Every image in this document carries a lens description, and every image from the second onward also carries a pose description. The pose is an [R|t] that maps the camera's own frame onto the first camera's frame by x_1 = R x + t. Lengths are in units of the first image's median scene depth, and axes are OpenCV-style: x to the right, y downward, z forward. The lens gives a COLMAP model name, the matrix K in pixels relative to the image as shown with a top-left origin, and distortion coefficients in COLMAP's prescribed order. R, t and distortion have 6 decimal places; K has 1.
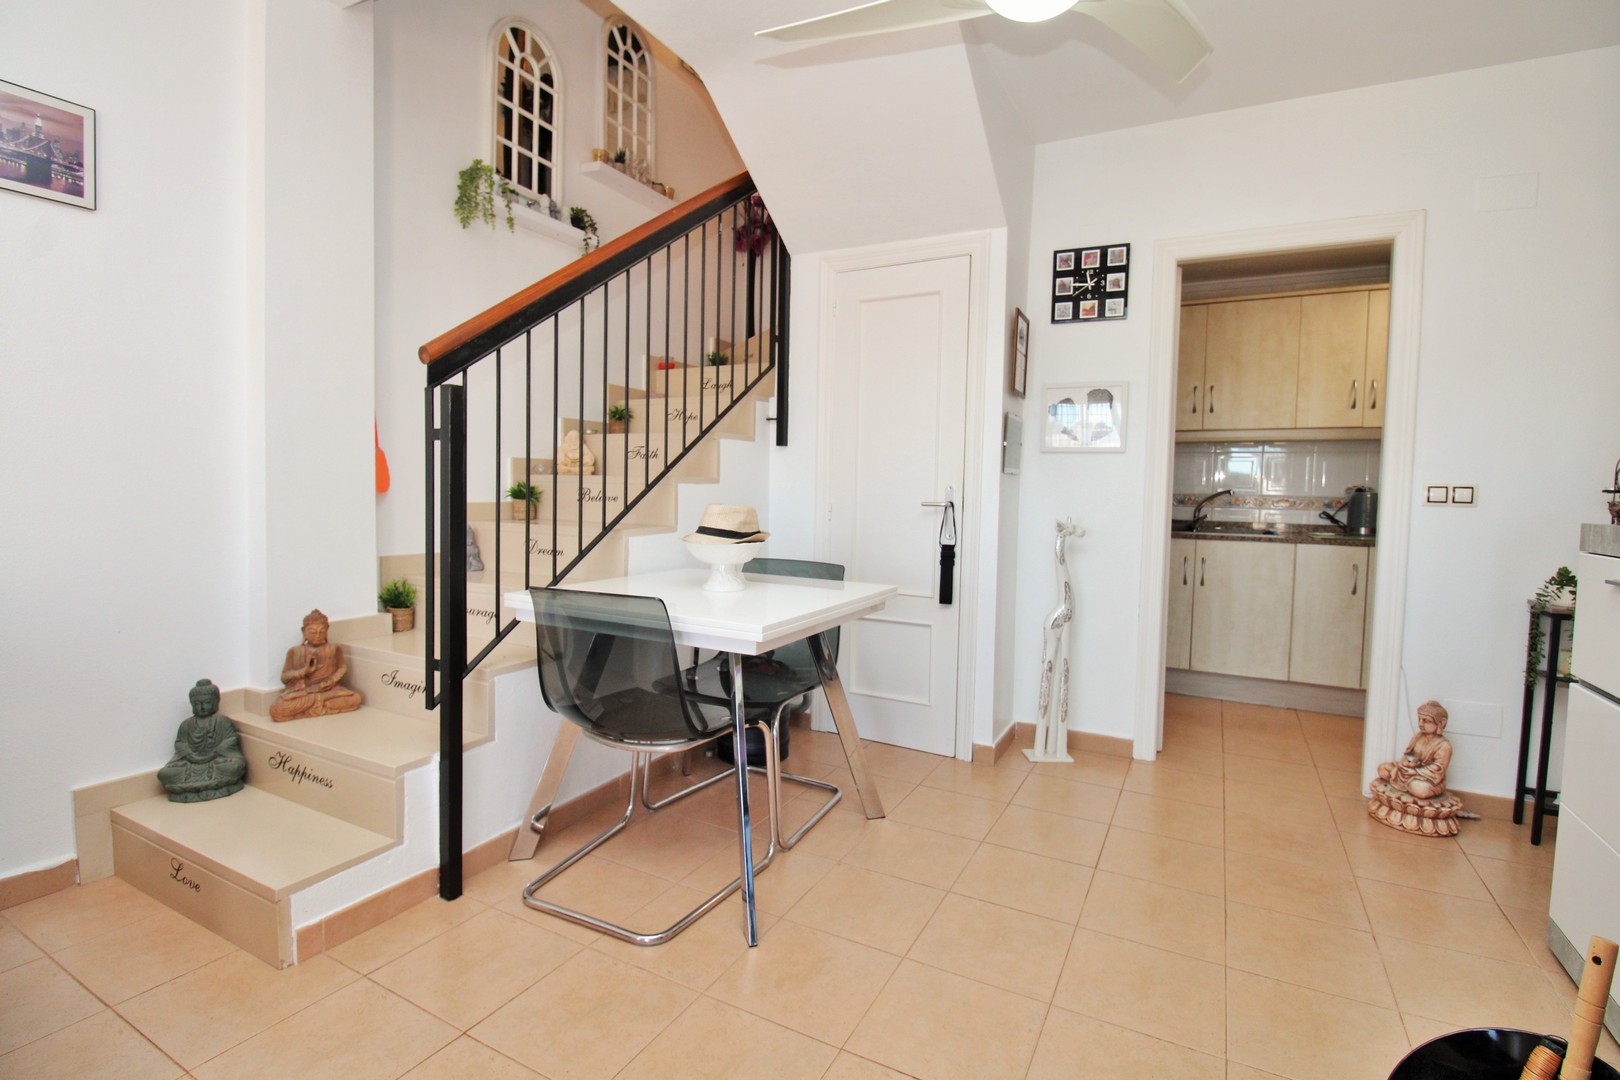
lens RADIAL K [[758.3, 0, 820.7], [0, 758.3, 524.8], [0, 0, 1]] dist [-0.000095, -0.011930]
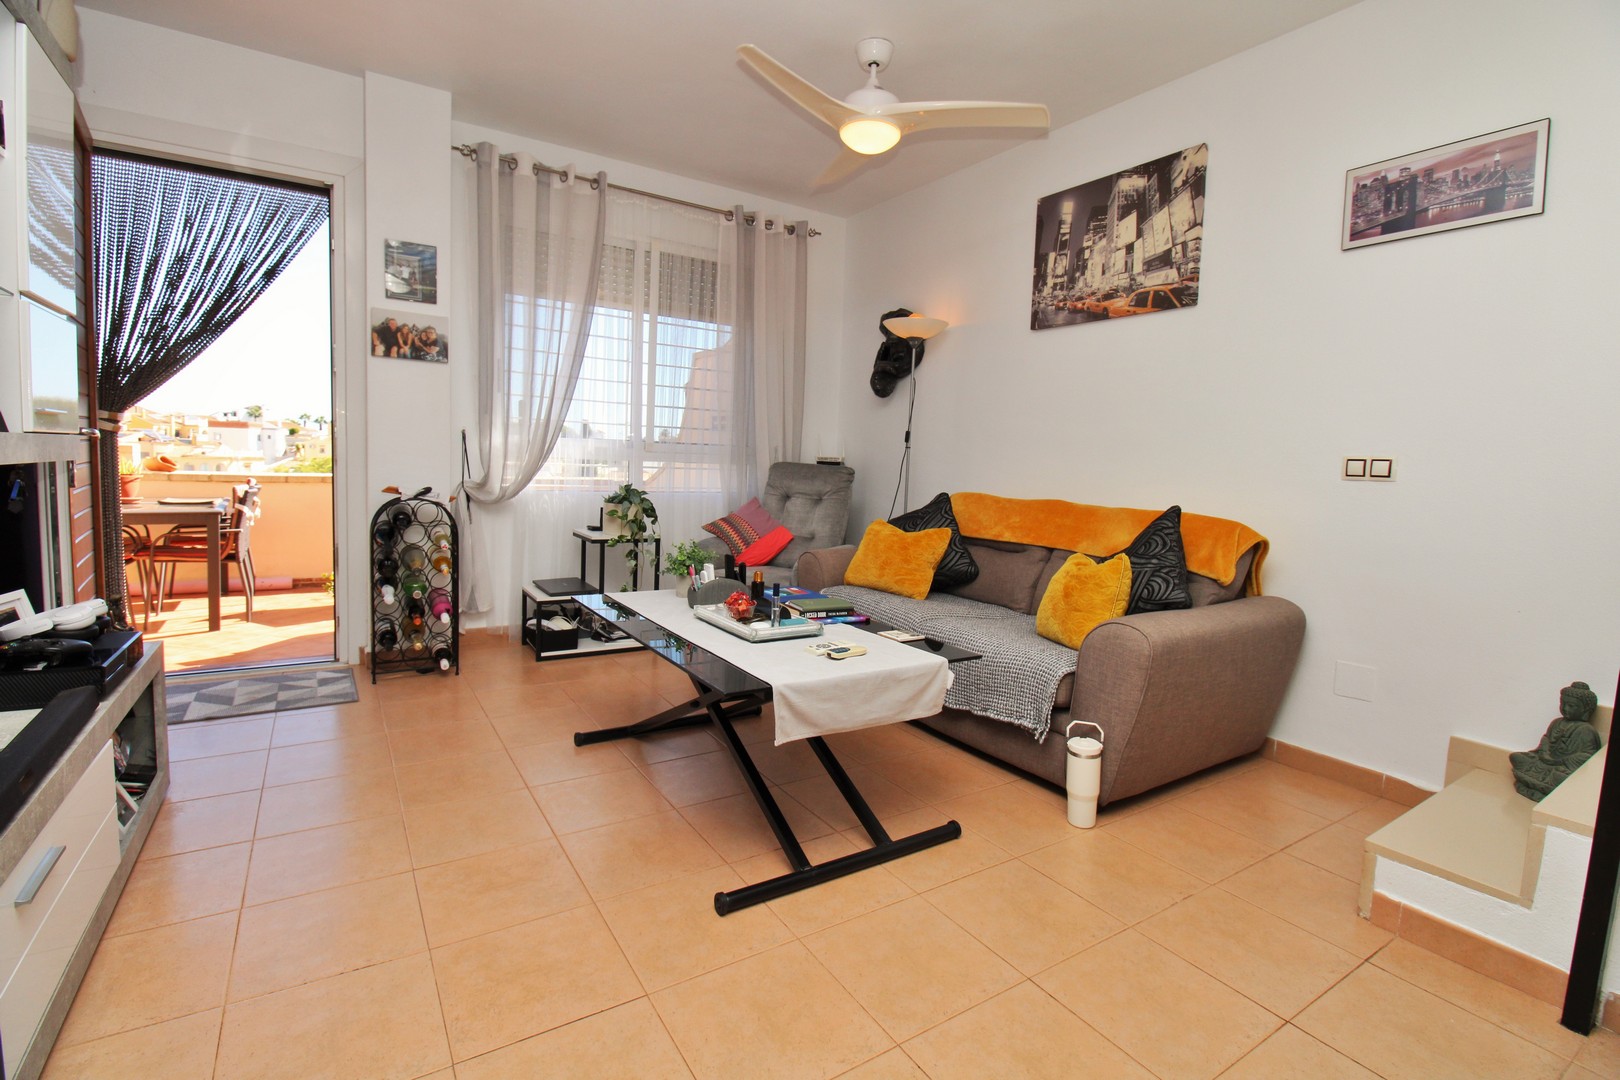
lens RADIAL K [[758.3, 0, 820.7], [0, 758.3, 524.8], [0, 0, 1]] dist [-0.000095, -0.011930]
pose [[-0.484181, 0.034620, -0.874282, 0.302354], [-0.091008, 0.991804, 0.089674, 0.011685], [0.870222, 0.122985, -0.477063, 0.425138]]
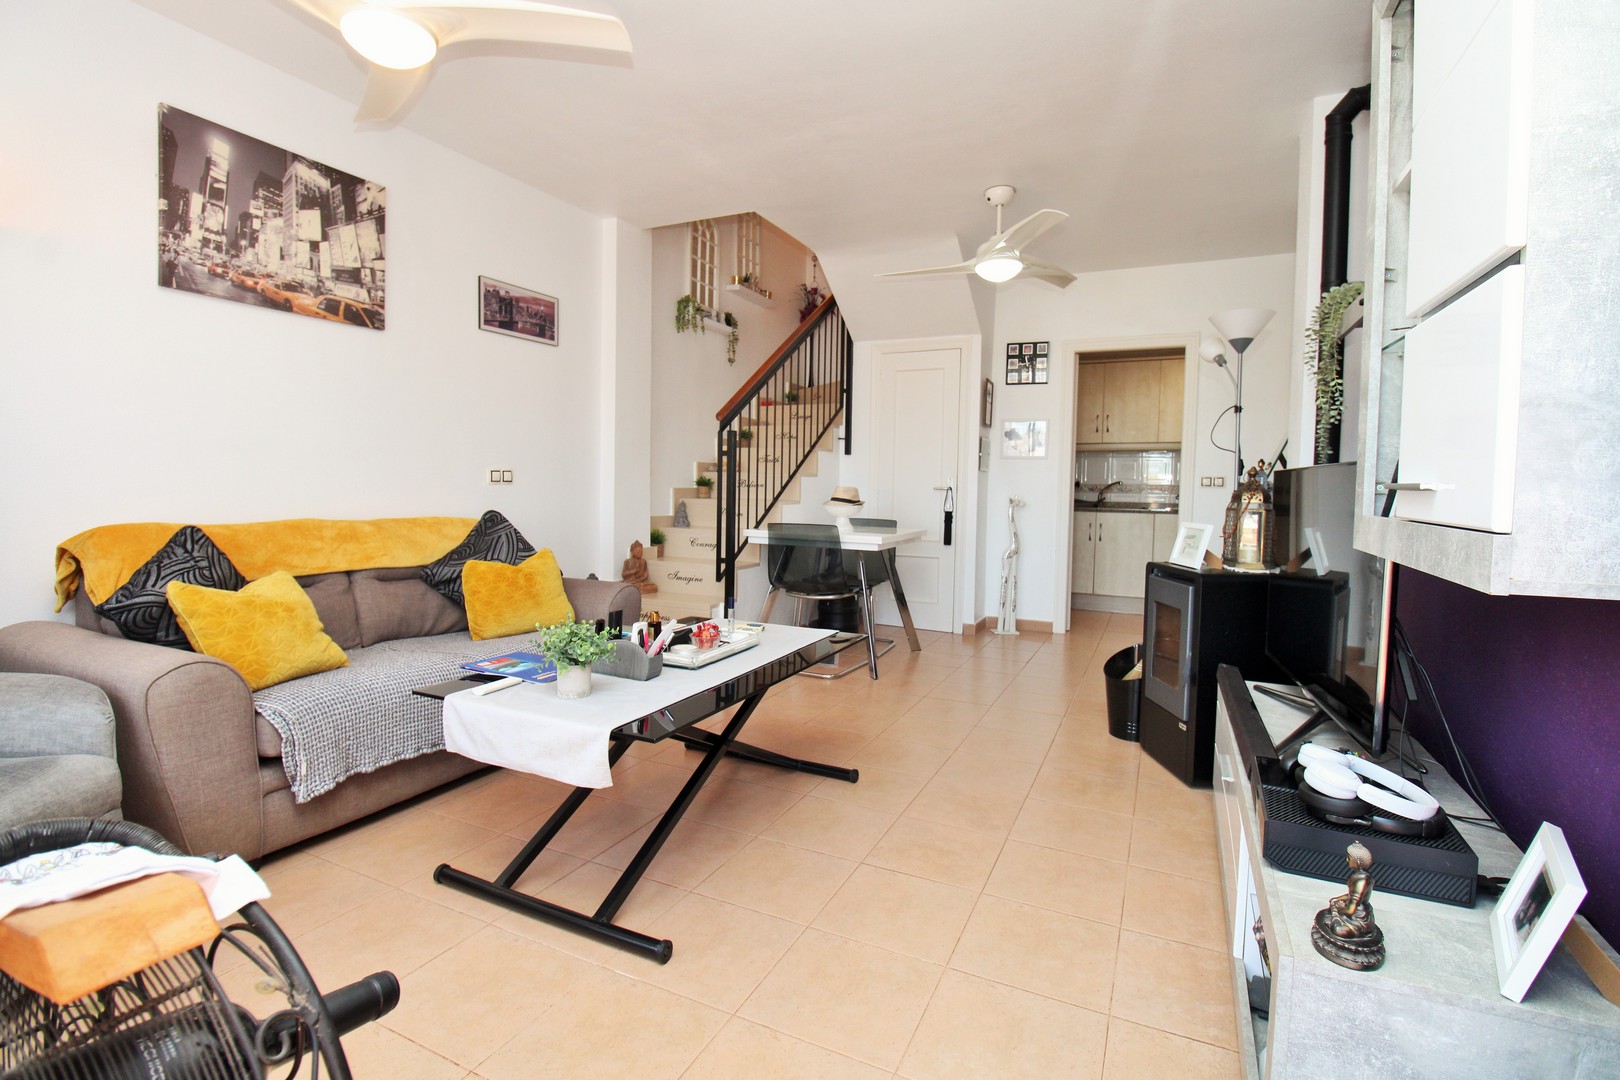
lens RADIAL K [[758.3, 0, 820.7], [0, 758.3, 524.8], [0, 0, 1]] dist [-0.000095, -0.011930]
pose [[0.998802, -0.004905, 0.048688, -0.214618], [0.004797, 0.999986, 0.002335, 0.051510], [-0.048699, -0.002098, 0.998811, -0.746213]]
